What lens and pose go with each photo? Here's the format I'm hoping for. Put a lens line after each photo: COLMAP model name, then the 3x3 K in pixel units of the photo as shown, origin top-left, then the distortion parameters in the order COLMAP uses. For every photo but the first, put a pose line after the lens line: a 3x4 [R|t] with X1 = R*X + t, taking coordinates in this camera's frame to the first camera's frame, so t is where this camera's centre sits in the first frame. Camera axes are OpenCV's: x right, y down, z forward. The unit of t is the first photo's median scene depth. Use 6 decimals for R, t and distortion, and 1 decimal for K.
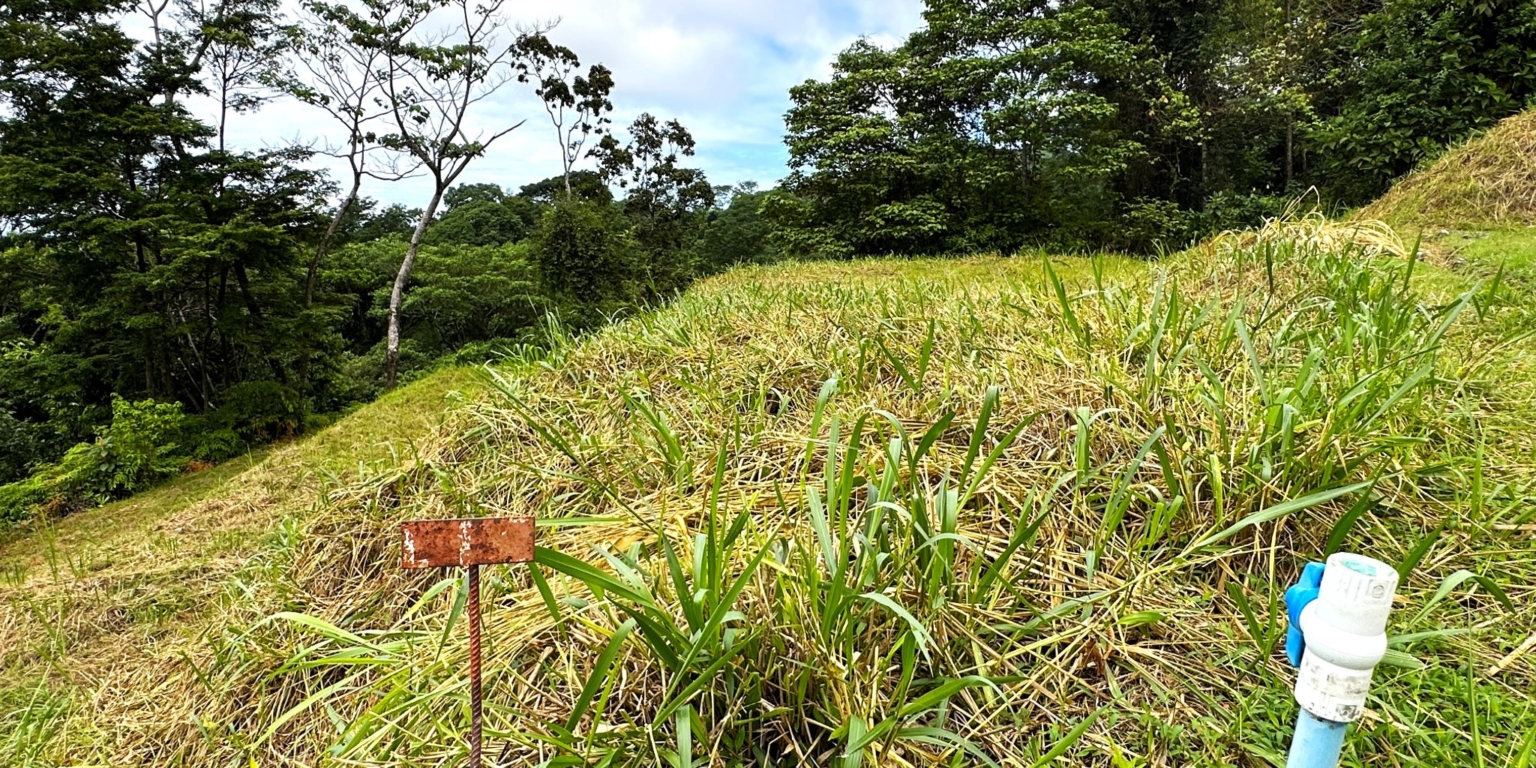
lens RADIAL K [[902.9, 0, 762.9], [0, 902.9, 389.0], [0, 0, 1]] dist [-0.011337, 0.014659]
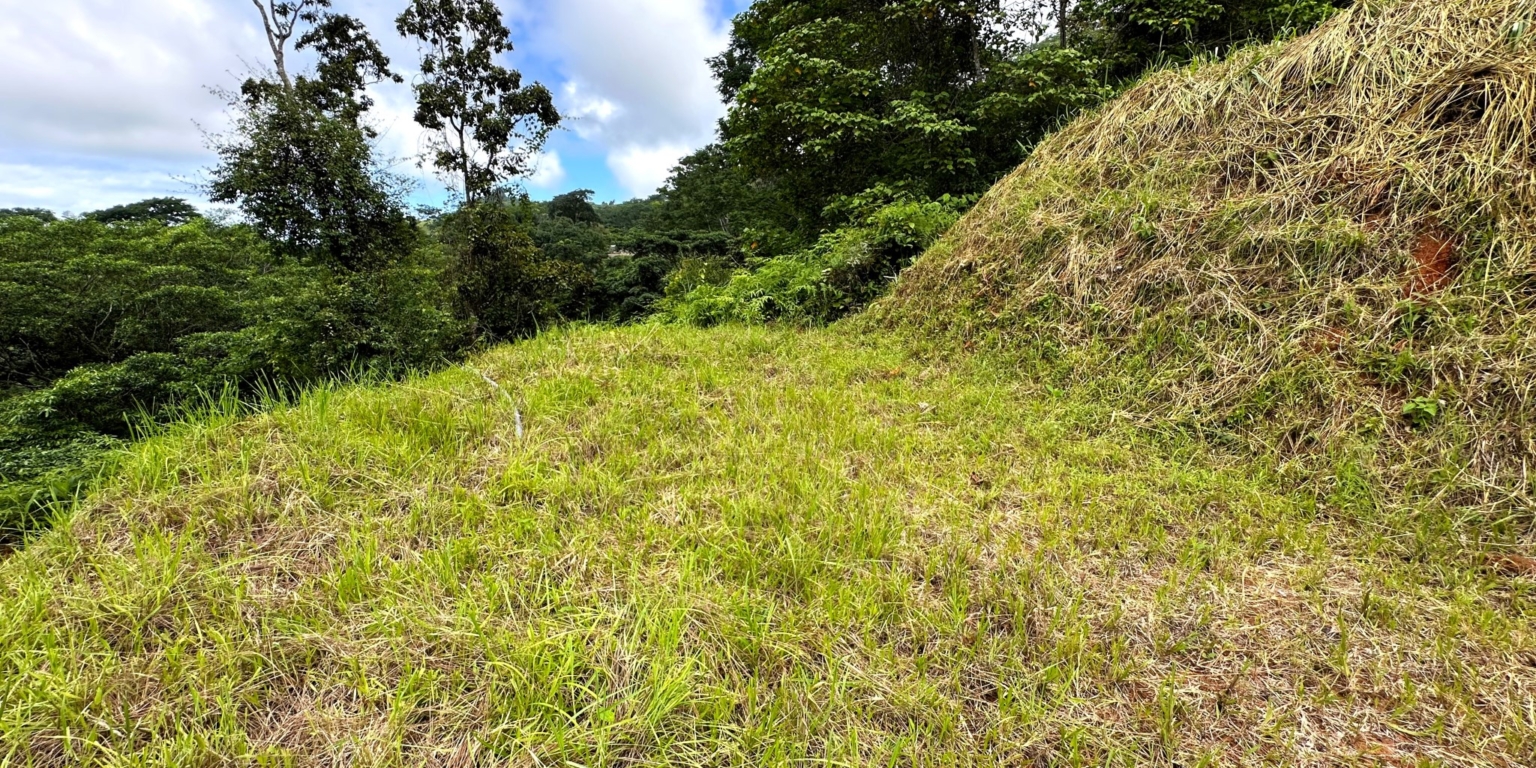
lens RADIAL K [[603.1, 0, 762.3], [0, 603.1, 373.2], [0, 0, 1]] dist [-0.001860, -0.000112]
pose [[0.836091, -0.134459, 0.531858, -0.276989], [0.121946, 0.990795, 0.058781, -0.028796], [-0.534866, 0.015712, 0.844791, 0.739367]]
